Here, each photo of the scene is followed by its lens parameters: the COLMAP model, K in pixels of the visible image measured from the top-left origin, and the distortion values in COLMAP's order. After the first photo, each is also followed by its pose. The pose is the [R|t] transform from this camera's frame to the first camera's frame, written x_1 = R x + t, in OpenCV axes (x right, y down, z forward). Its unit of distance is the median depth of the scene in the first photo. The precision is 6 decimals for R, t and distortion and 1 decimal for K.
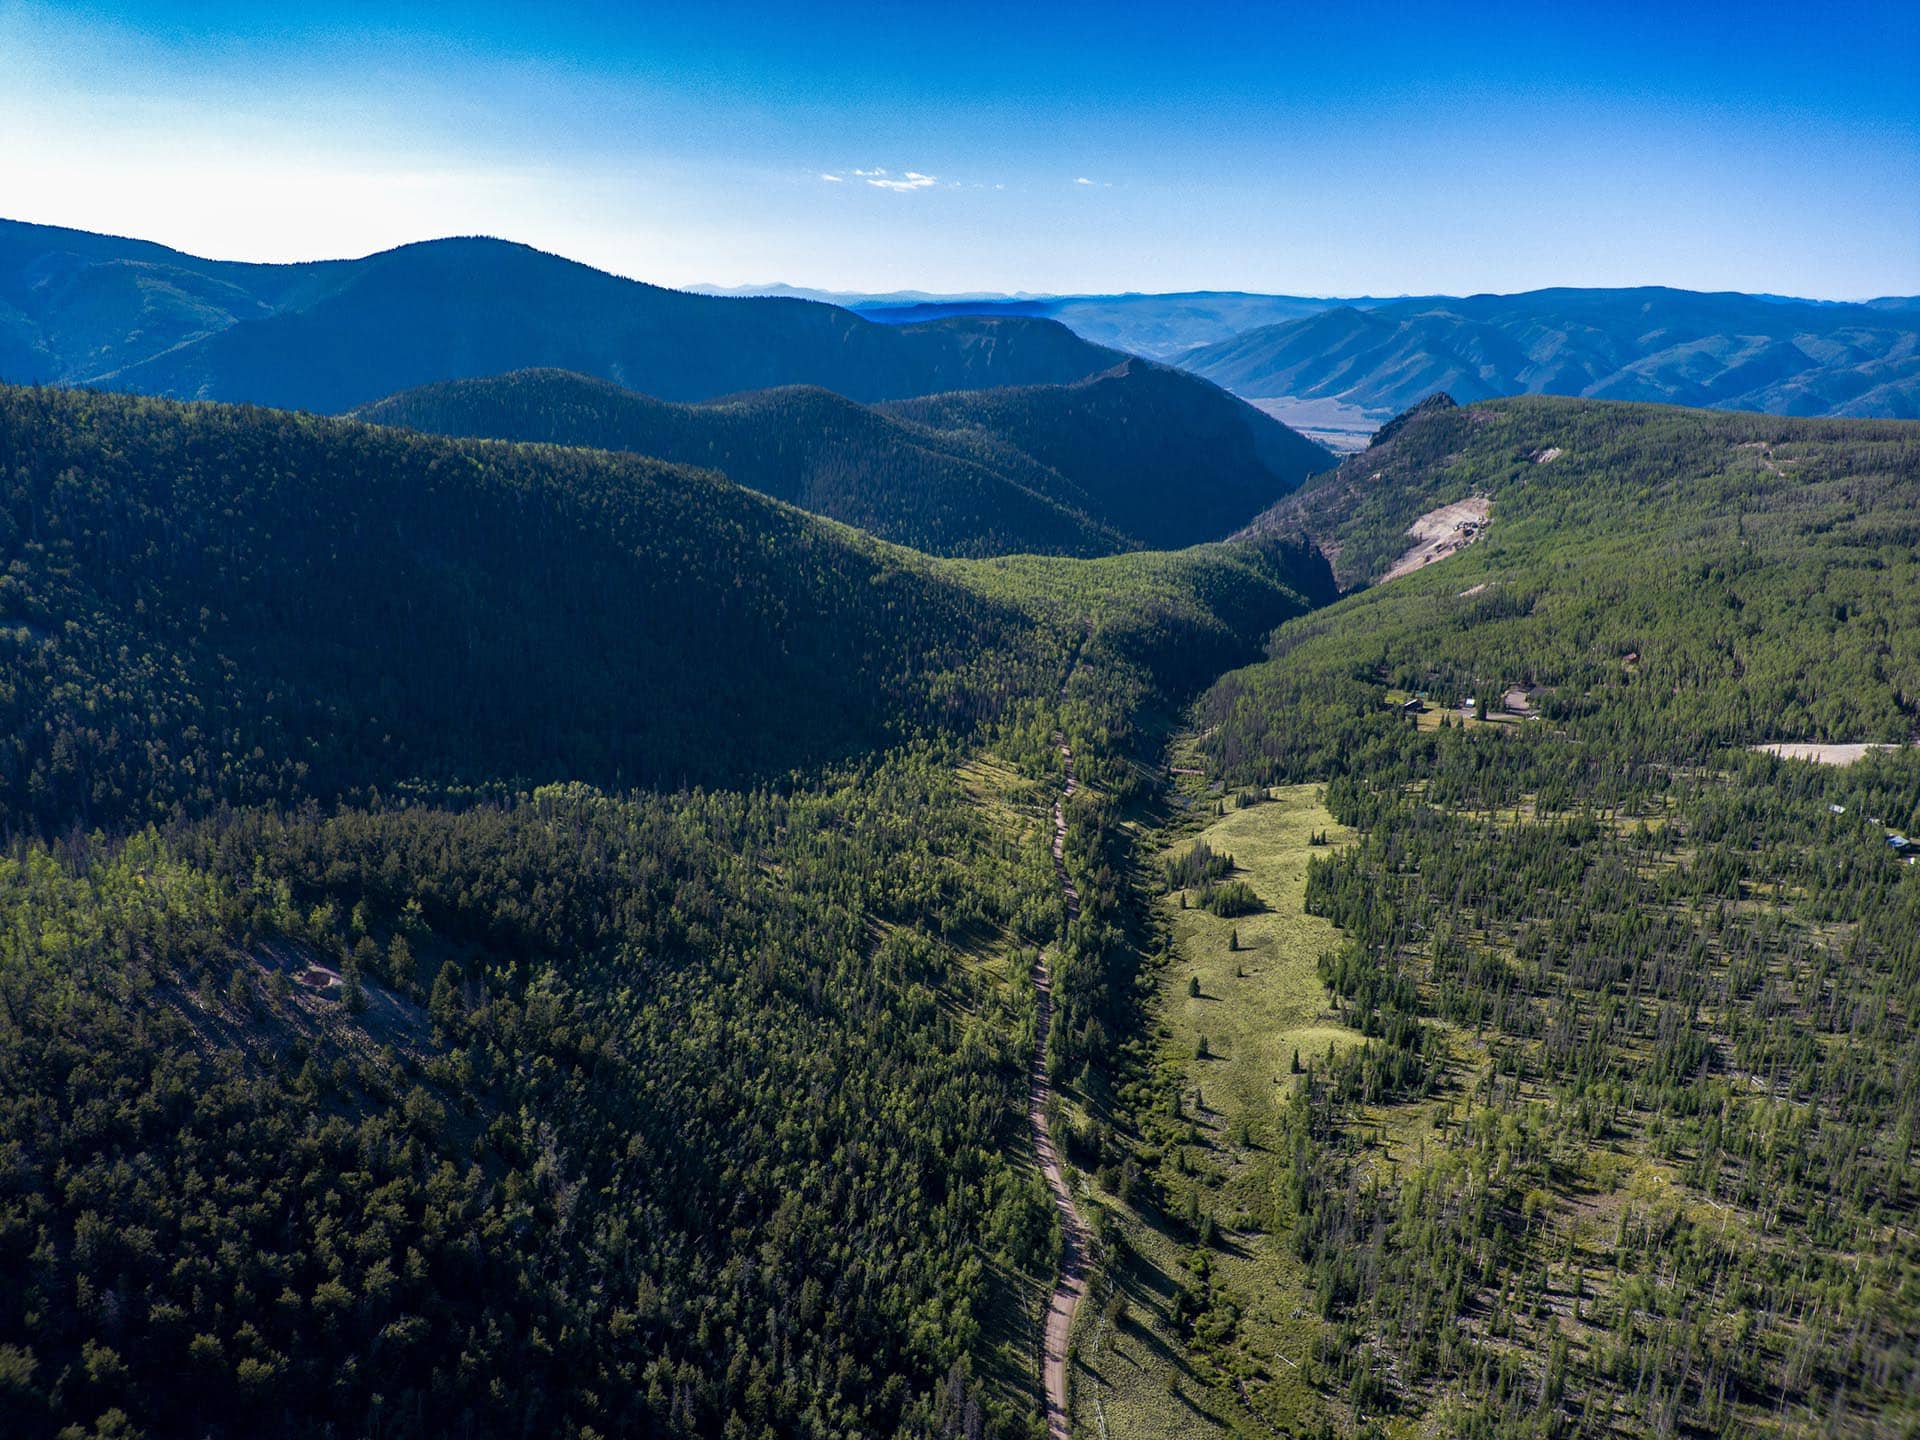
lens RADIAL K [[1314.9, 0, 960.0], [0, 1314.9, 720.0], [0, 0, 1]] dist [0.058798, -0.091096]
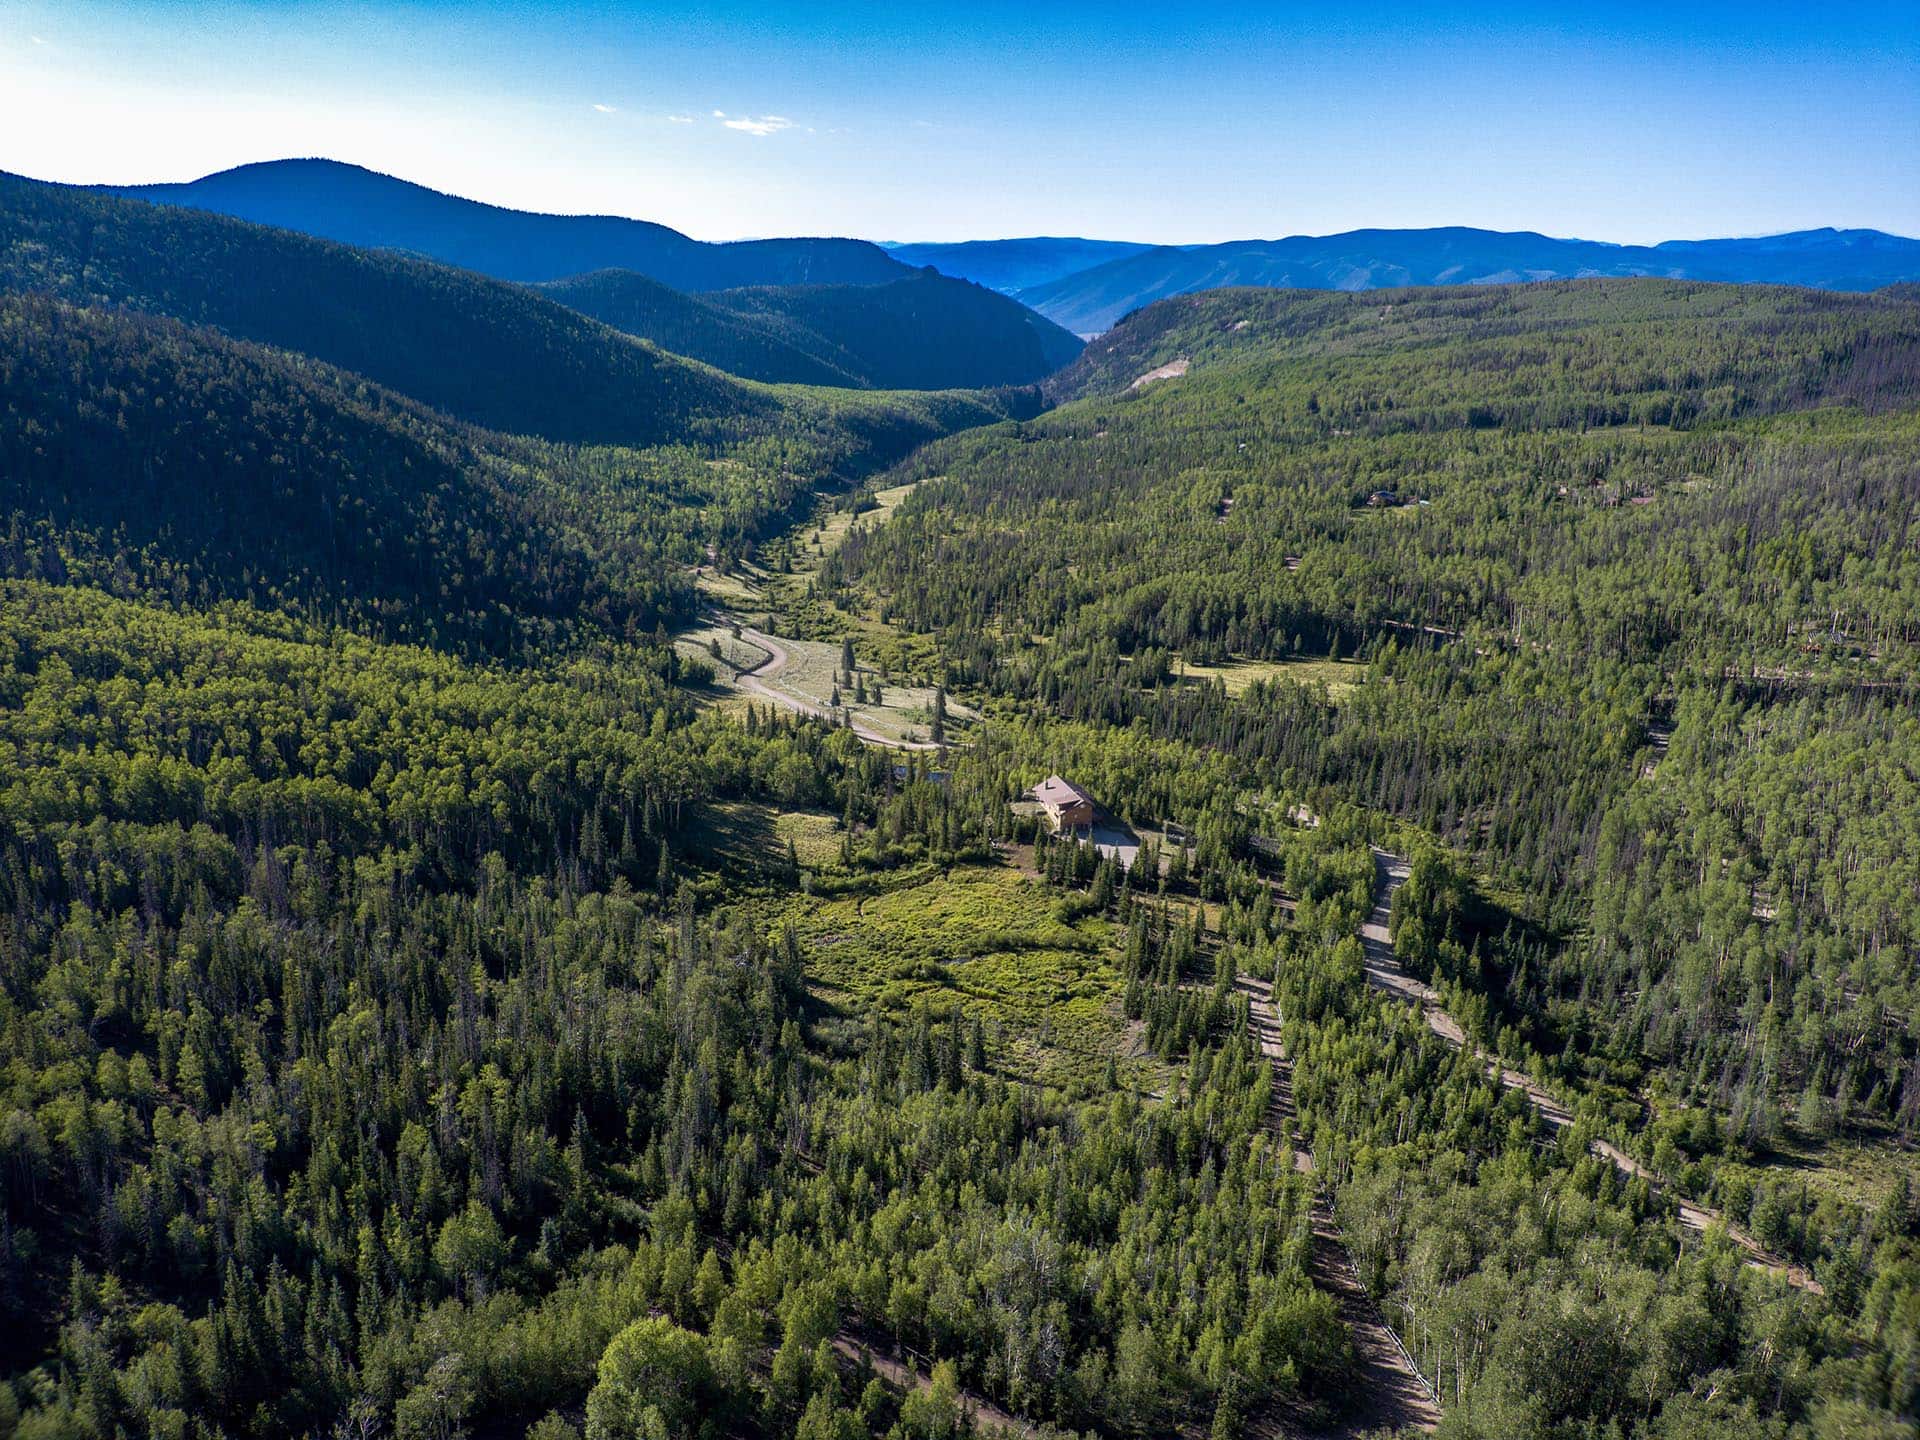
lens RADIAL K [[1301.3, 0, 973.1], [0, 1301.3, 721.1], [0, 0, 1]] dist [0.080827, -0.118101]
pose [[0.993346, -0.044929, 0.106039, 0.048334], [0.041162, 0.998450, 0.037453, 0.107630], [-0.107557, -0.032839, 0.993656, -0.195247]]
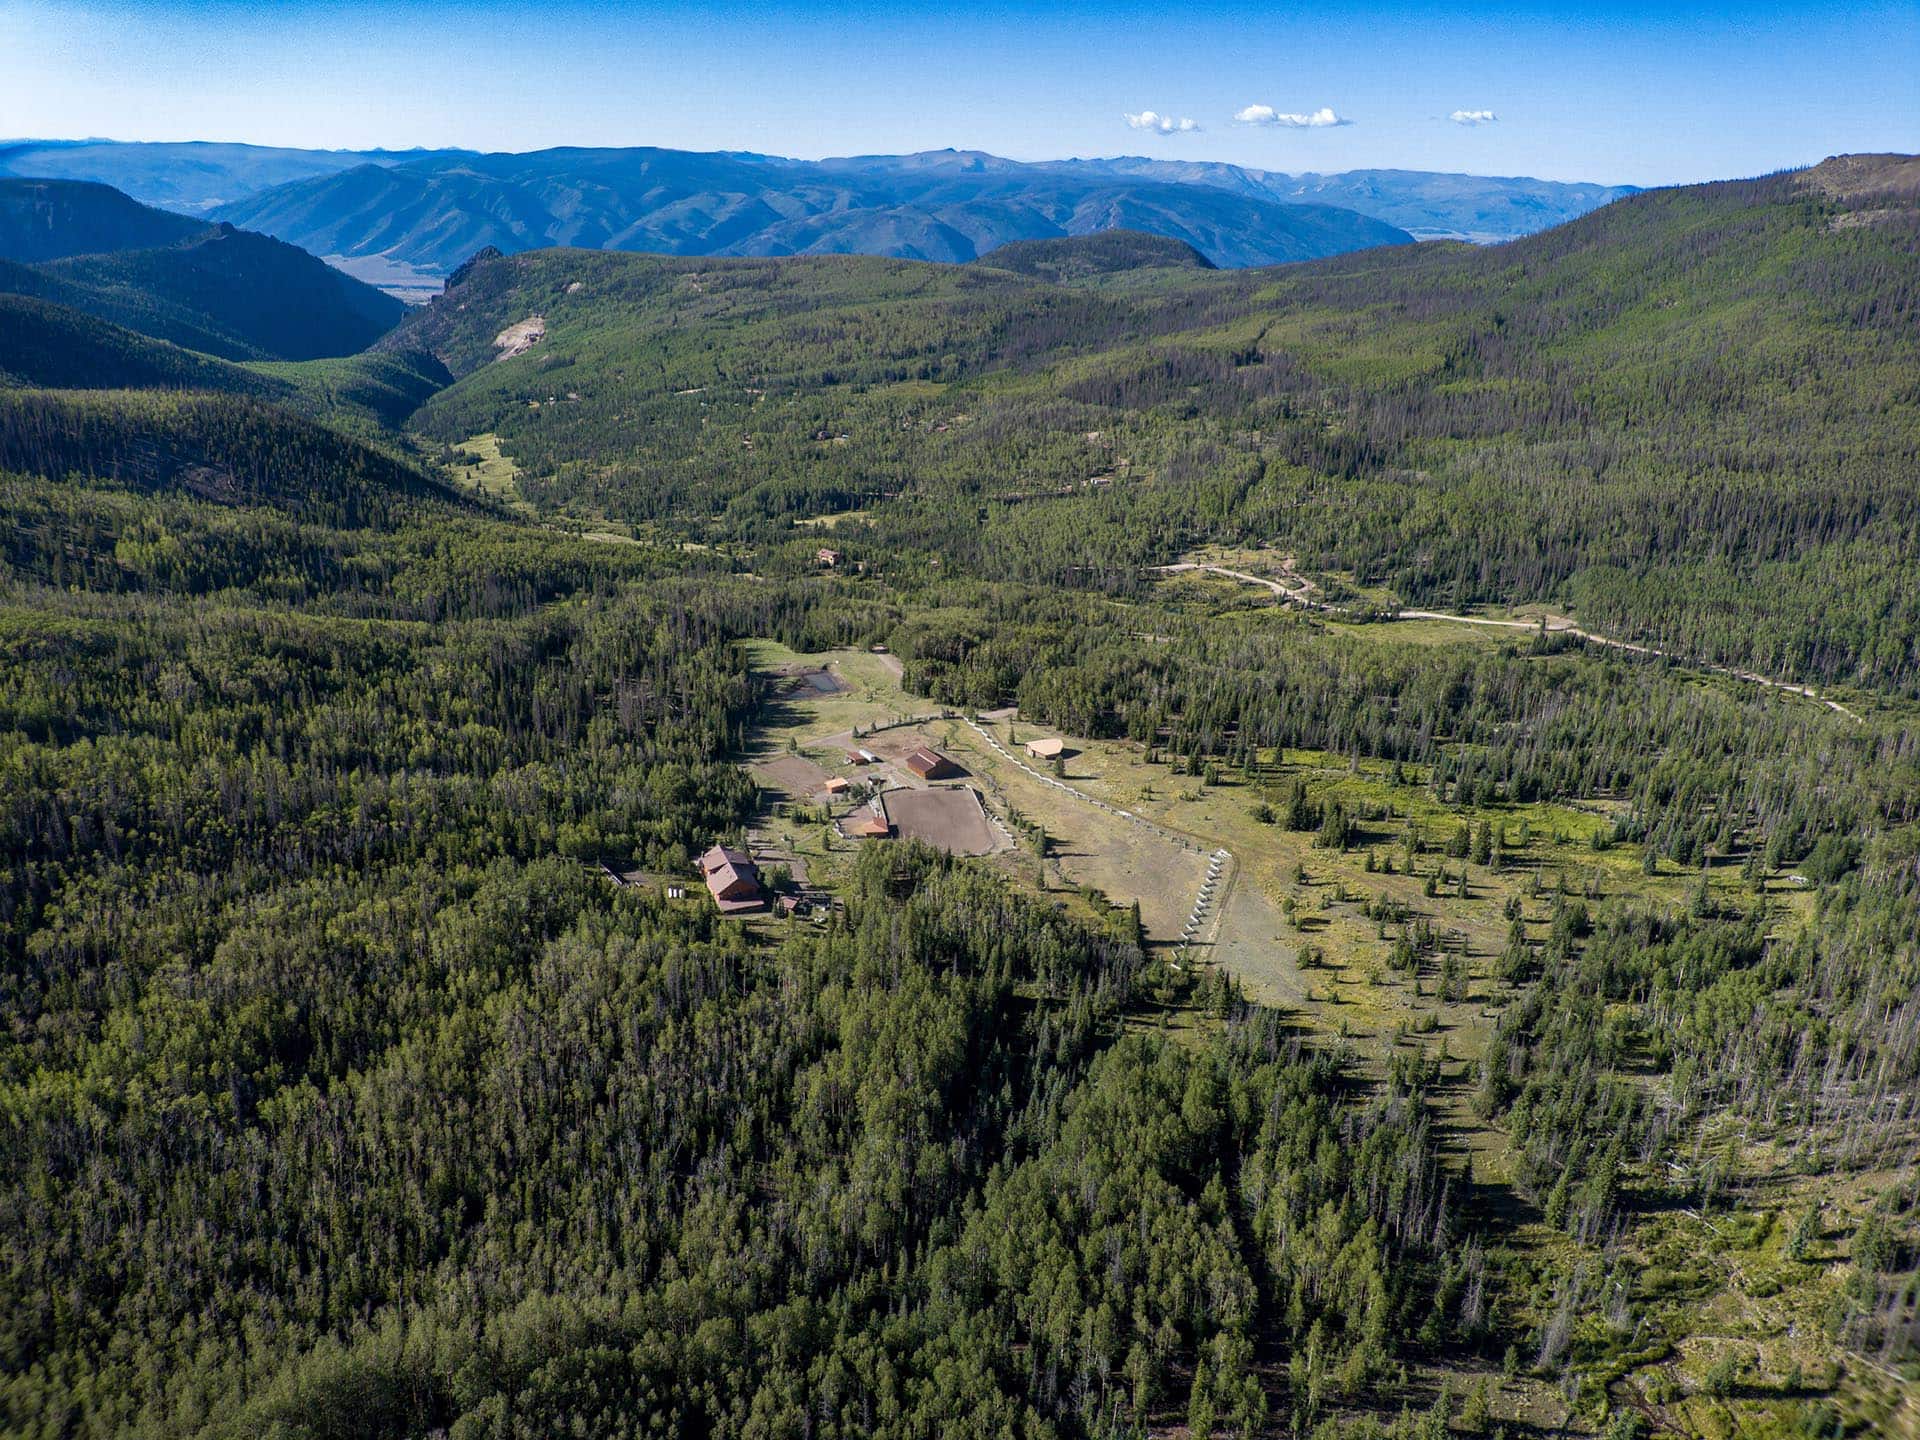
lens RADIAL K [[1314.9, 0, 960.0], [0, 1314.9, 720.0], [0, 0, 1]] dist [0.058798, -0.091096]
pose [[0.783874, -0.228075, 0.577514, -0.185668], [0.170018, 0.973389, 0.153648, 0.116838], [-0.597189, -0.022253, 0.801792, -0.460694]]
